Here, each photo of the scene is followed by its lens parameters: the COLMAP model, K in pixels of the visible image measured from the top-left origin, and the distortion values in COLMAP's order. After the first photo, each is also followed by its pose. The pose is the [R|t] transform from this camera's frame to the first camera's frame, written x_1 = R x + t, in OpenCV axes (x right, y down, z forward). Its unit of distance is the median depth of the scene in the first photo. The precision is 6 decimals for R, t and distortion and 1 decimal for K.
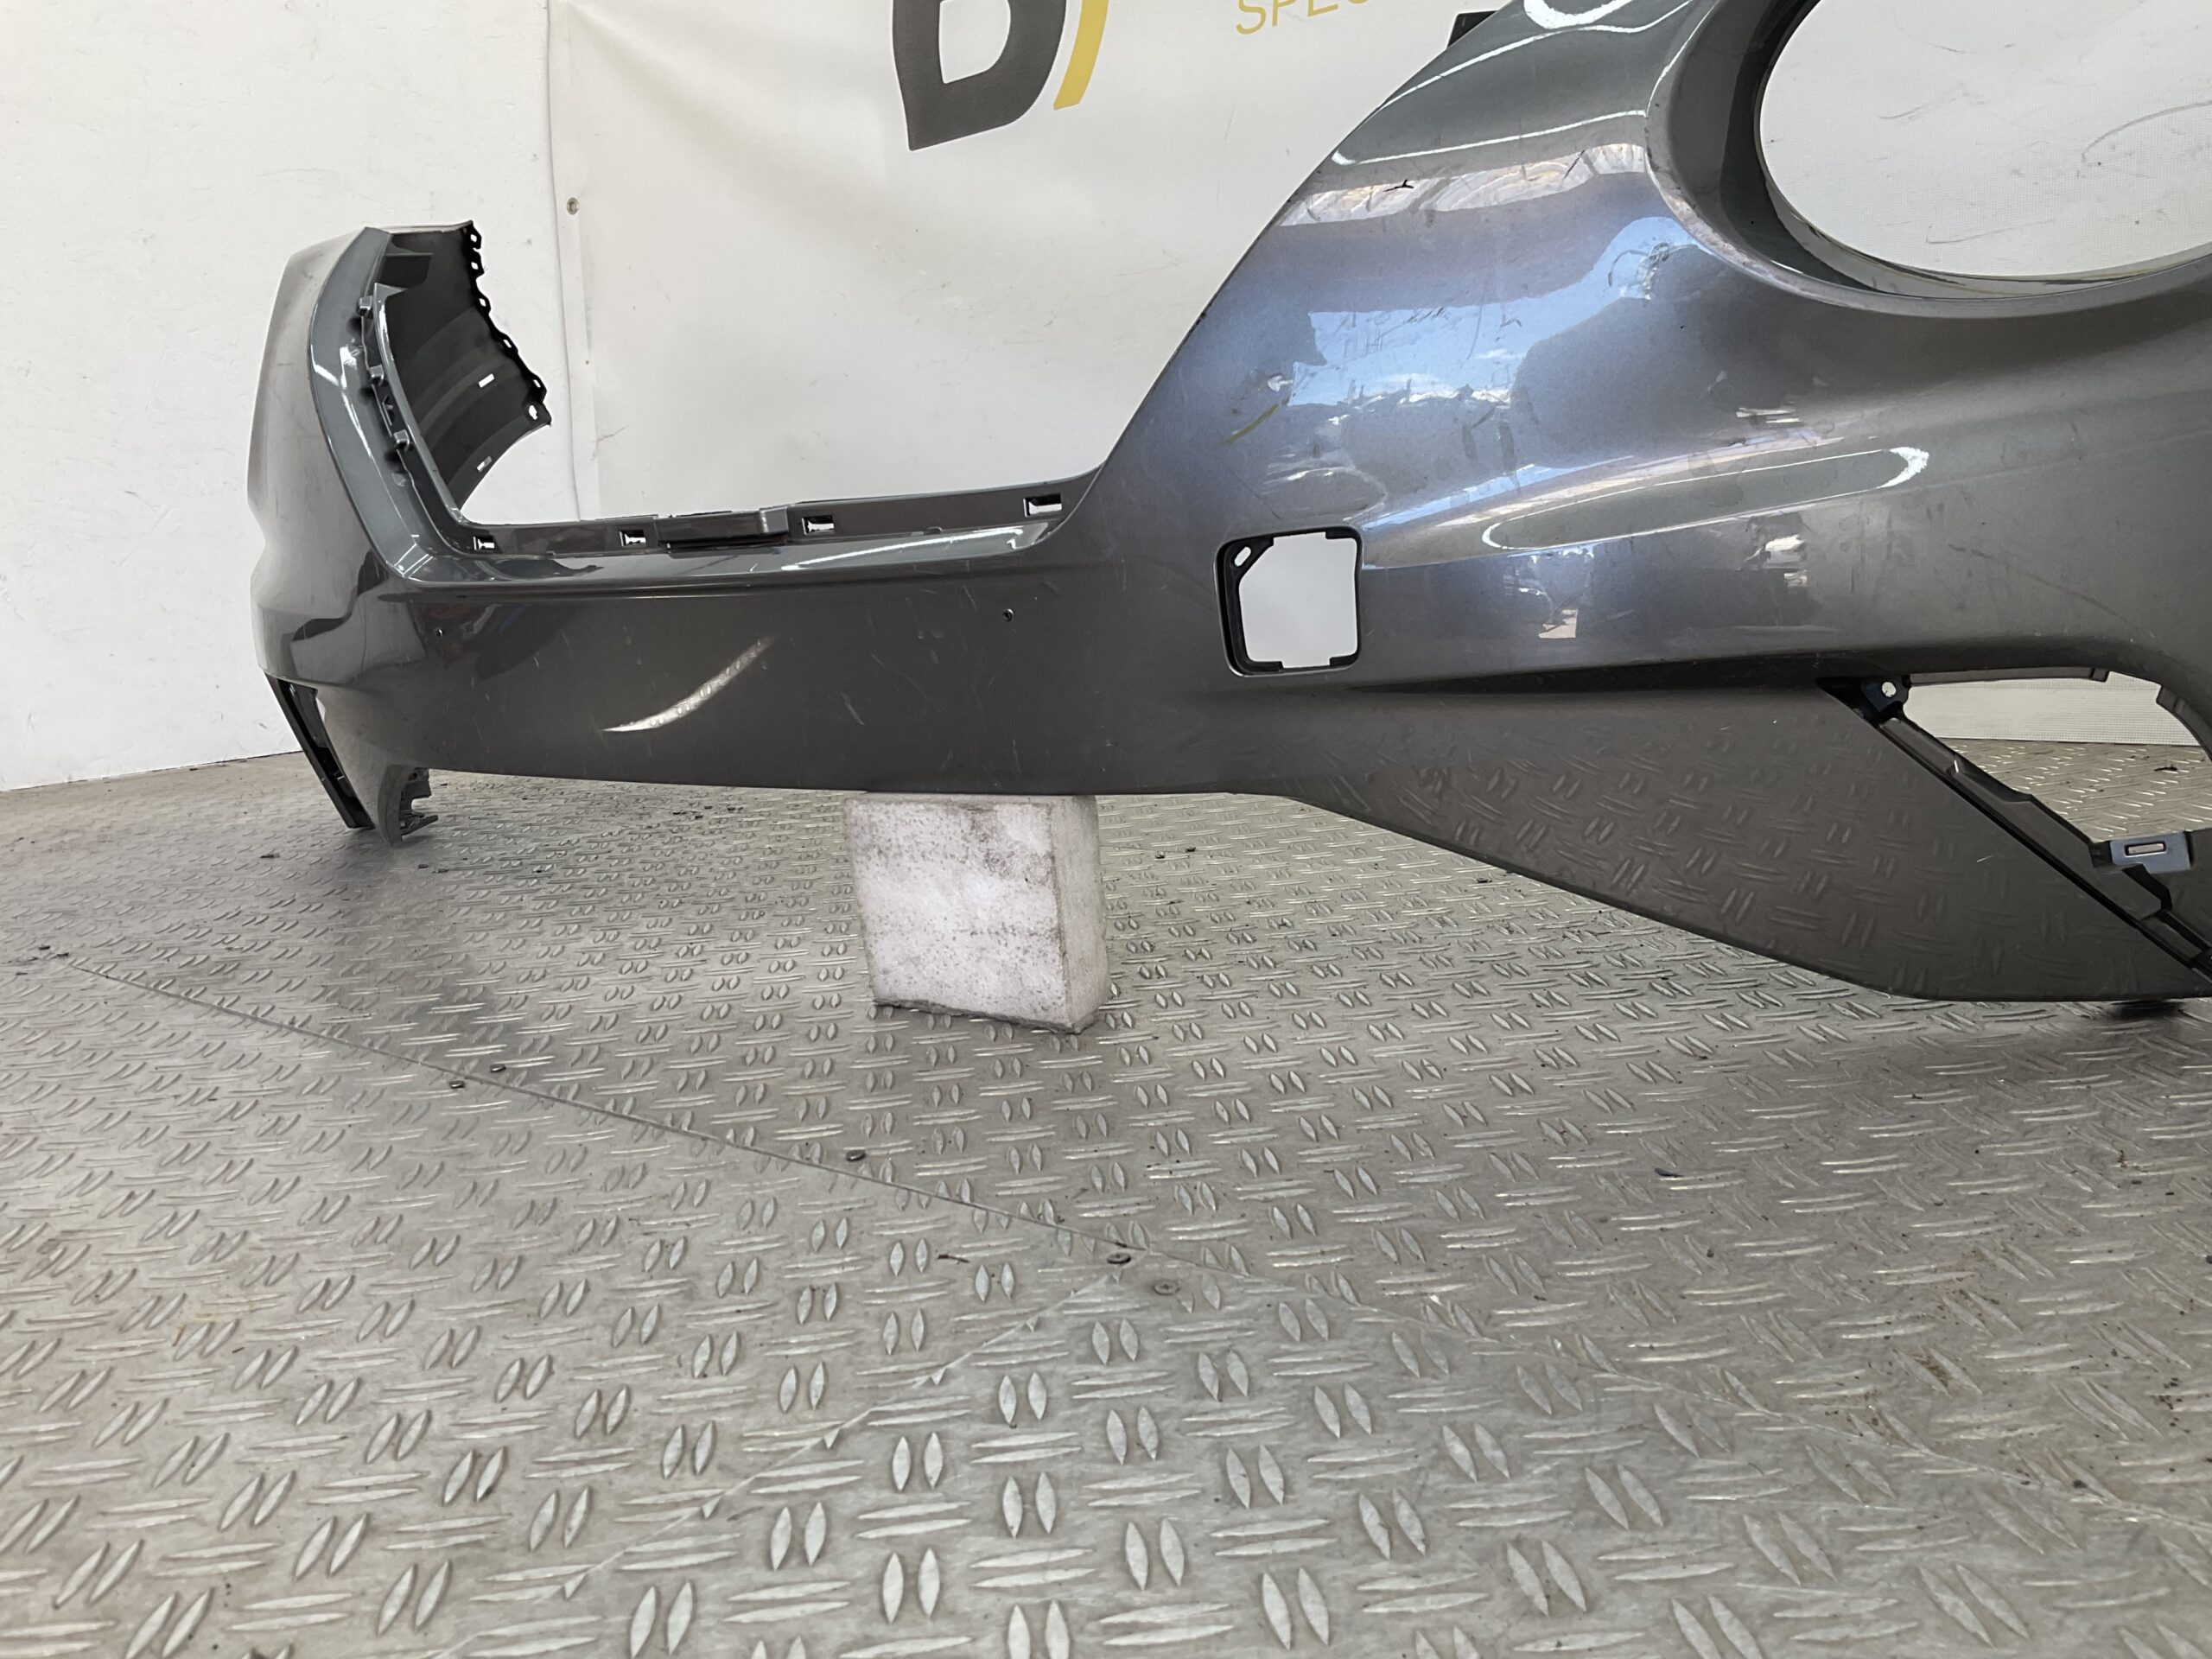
lens RADIAL K [[1834.9, 0, 1106.0], [0, 1834.9, 829.5], [0, 0, 1]] dist [0.138998, -0.269279]
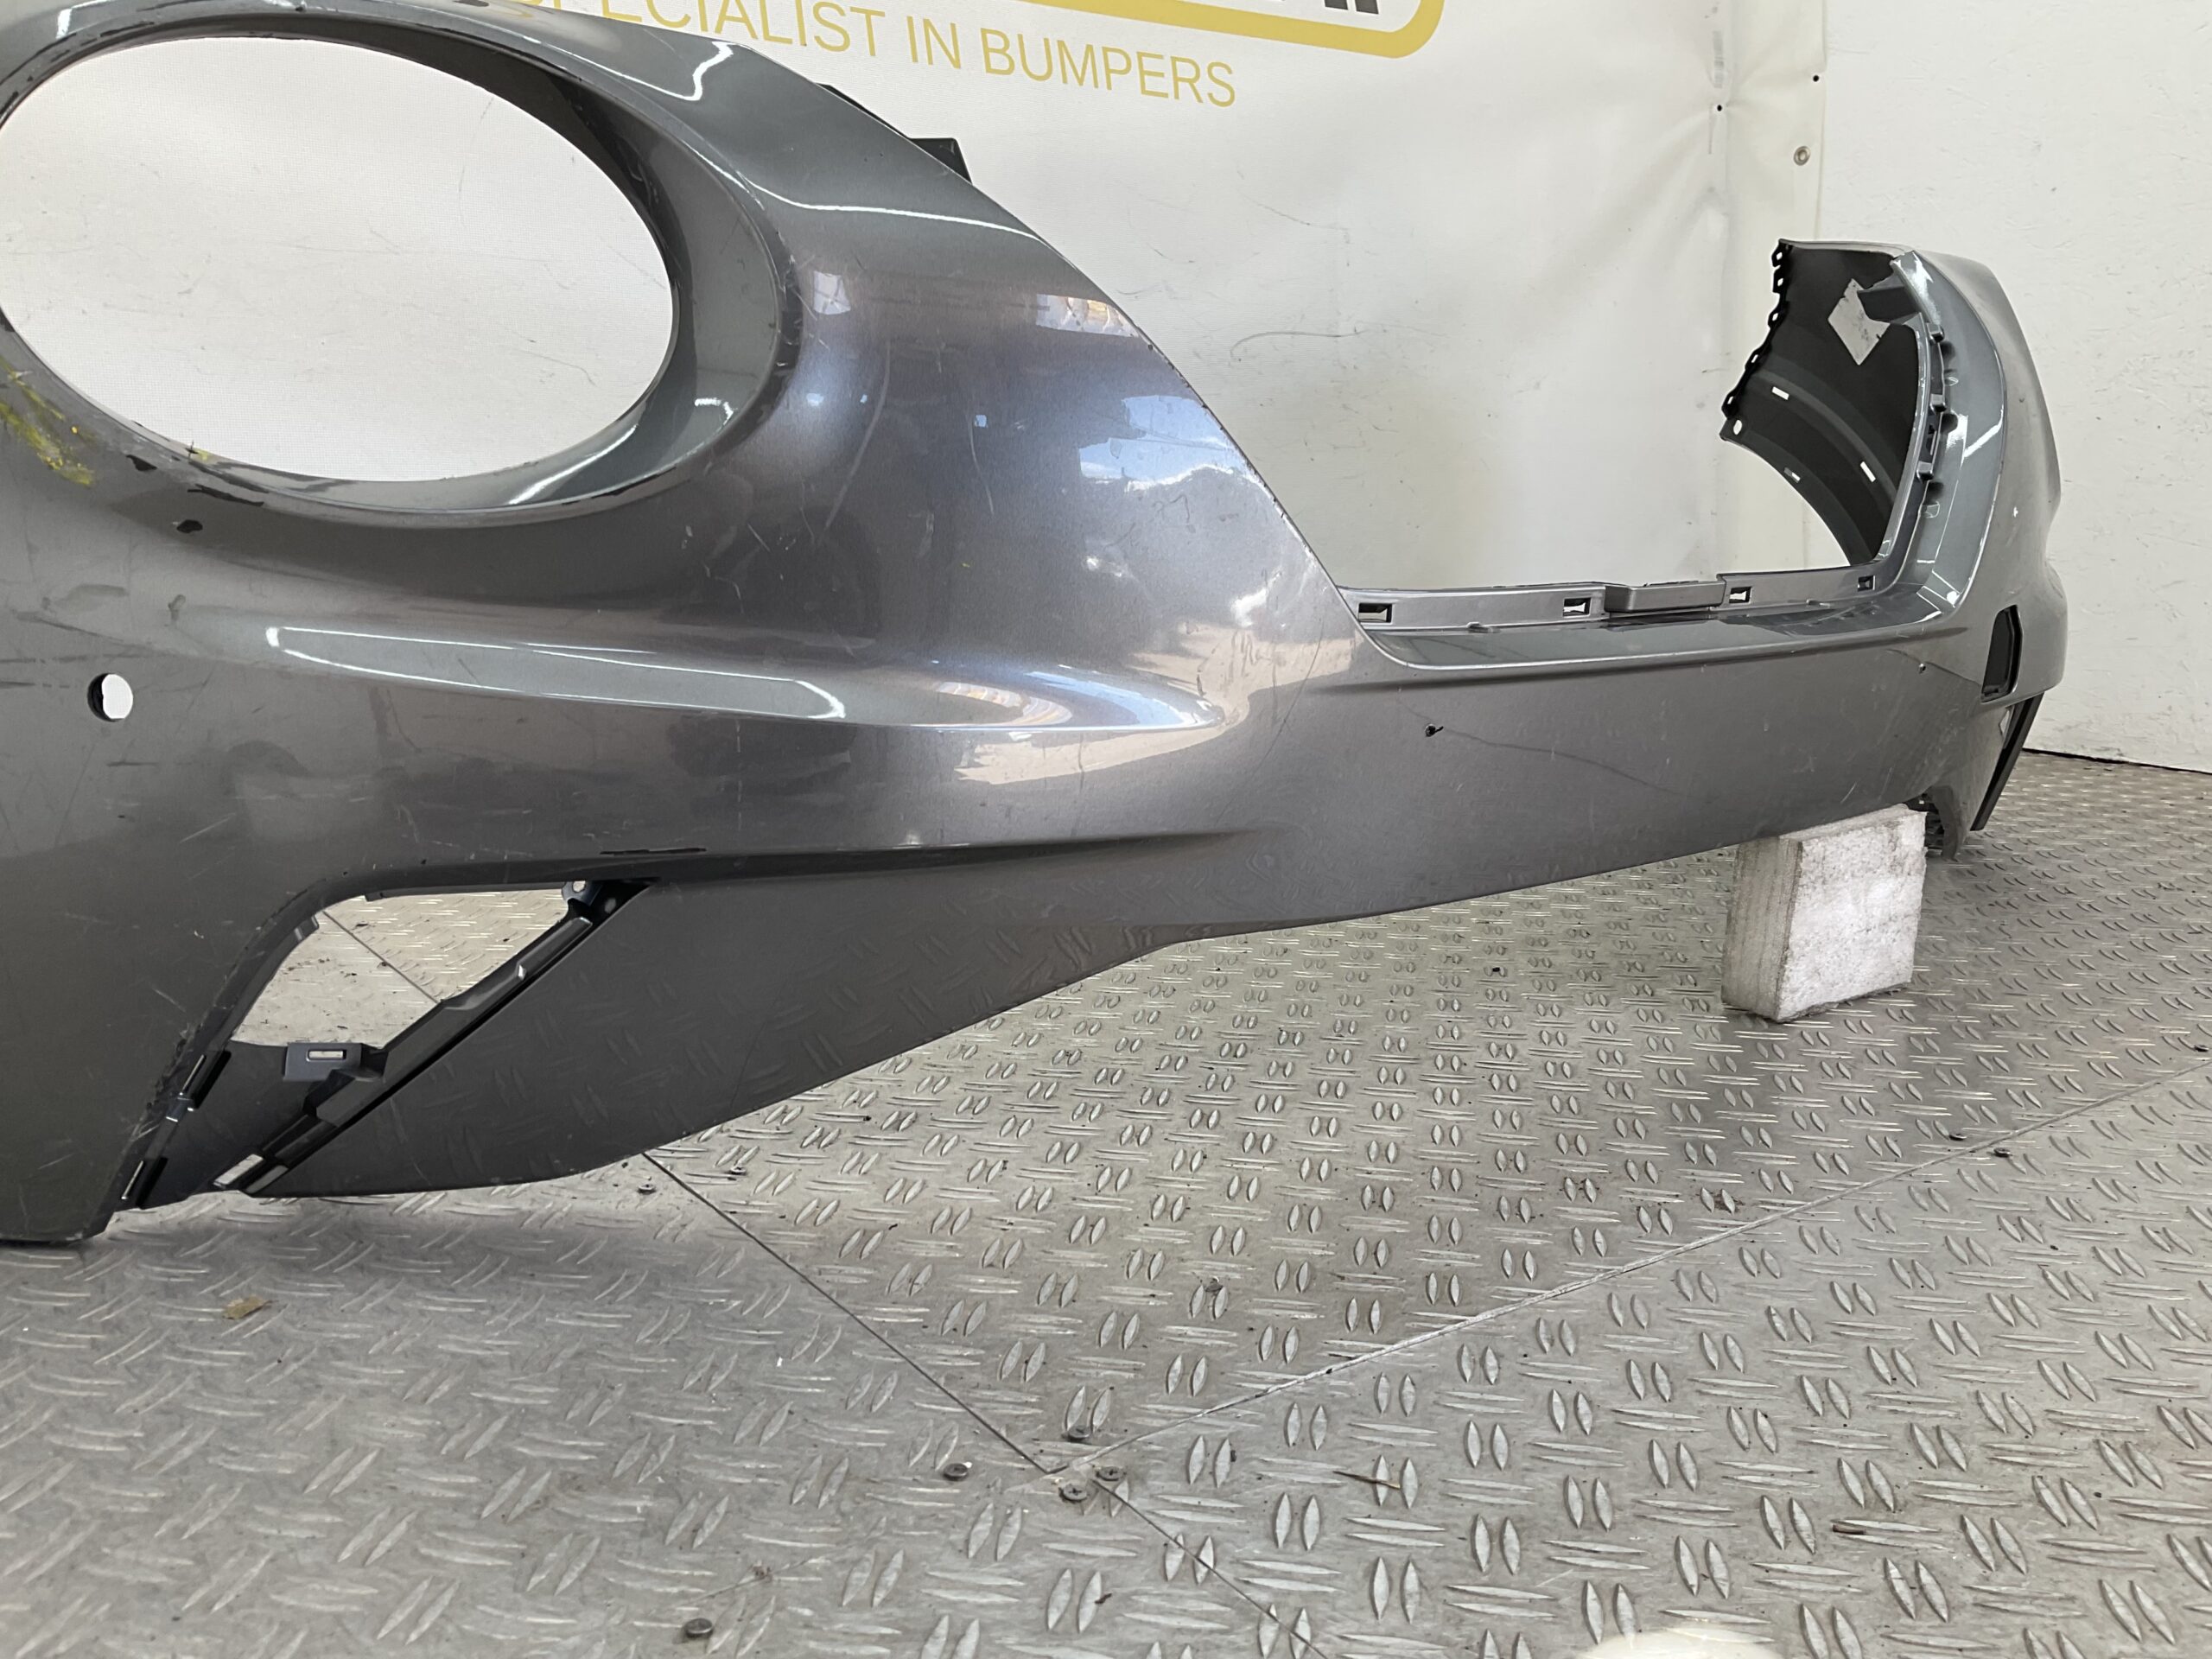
lens RADIAL K [[1834.9, 0, 1106.0], [0, 1834.9, 829.5], [0, 0, 1]] dist [0.138998, -0.269279]
pose [[0.257408, -0.106885, 0.960373, -1.353757], [0.146385, 0.986707, 0.070580, -0.166801], [-0.955150, 0.122416, 0.269633, 1.118106]]
